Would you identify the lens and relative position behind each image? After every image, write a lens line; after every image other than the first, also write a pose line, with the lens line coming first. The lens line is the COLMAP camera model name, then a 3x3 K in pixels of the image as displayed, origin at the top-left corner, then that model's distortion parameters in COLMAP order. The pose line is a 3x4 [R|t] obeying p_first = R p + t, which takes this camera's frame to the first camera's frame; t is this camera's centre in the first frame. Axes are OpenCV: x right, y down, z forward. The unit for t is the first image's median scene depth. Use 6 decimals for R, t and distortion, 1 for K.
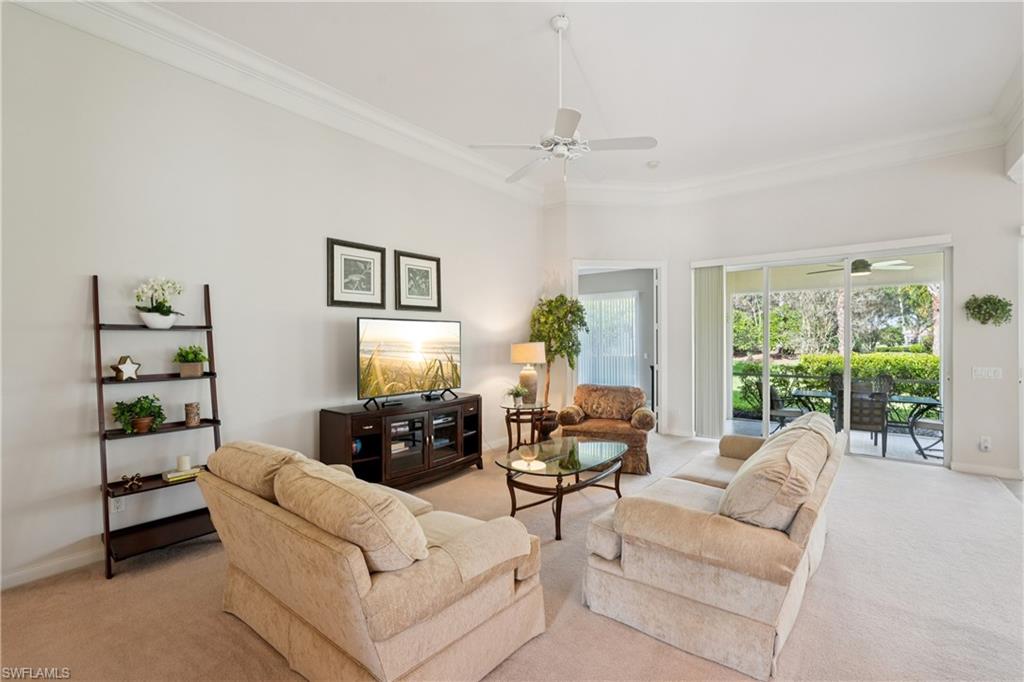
lens RADIAL K [[455.0, 0, 513.5], [0, 455.0, 340.6], [0, 0, 1]] dist [-0.010293, 0.000126]
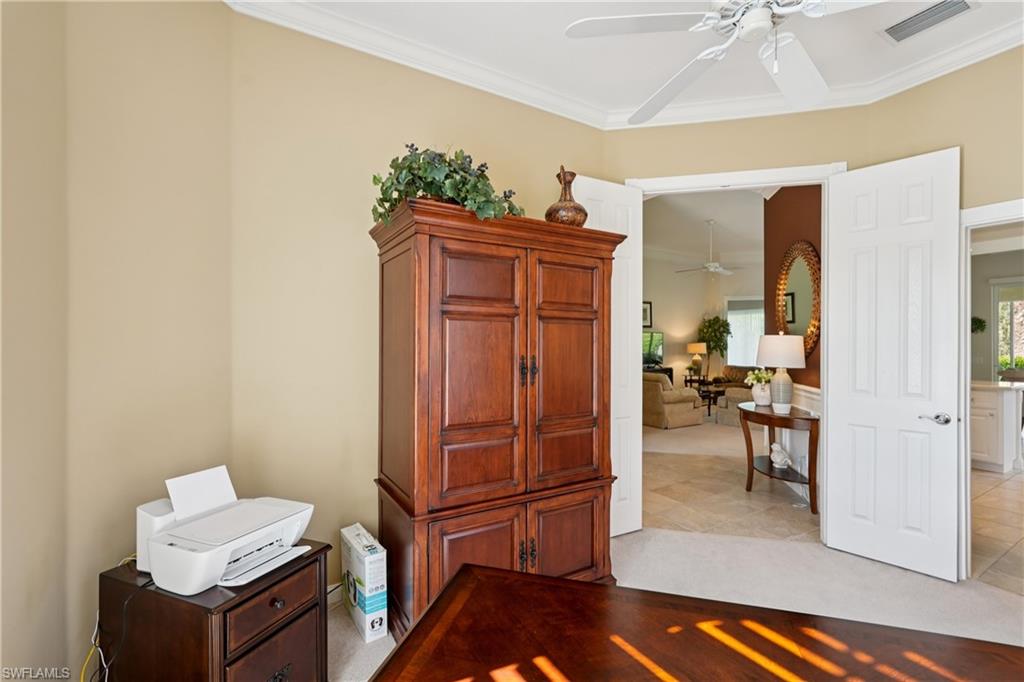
lens RADIAL K [[455.0, 0, 514.5], [0, 455.0, 342.9], [0, 0, 1]] dist [-0.010293, 0.000126]
pose [[0.941293, 0.002318, -0.337584, -0.044021], [-0.002955, 0.999995, -0.001372, 0.009128], [0.337579, 0.002289, 0.941295, -1.048295]]
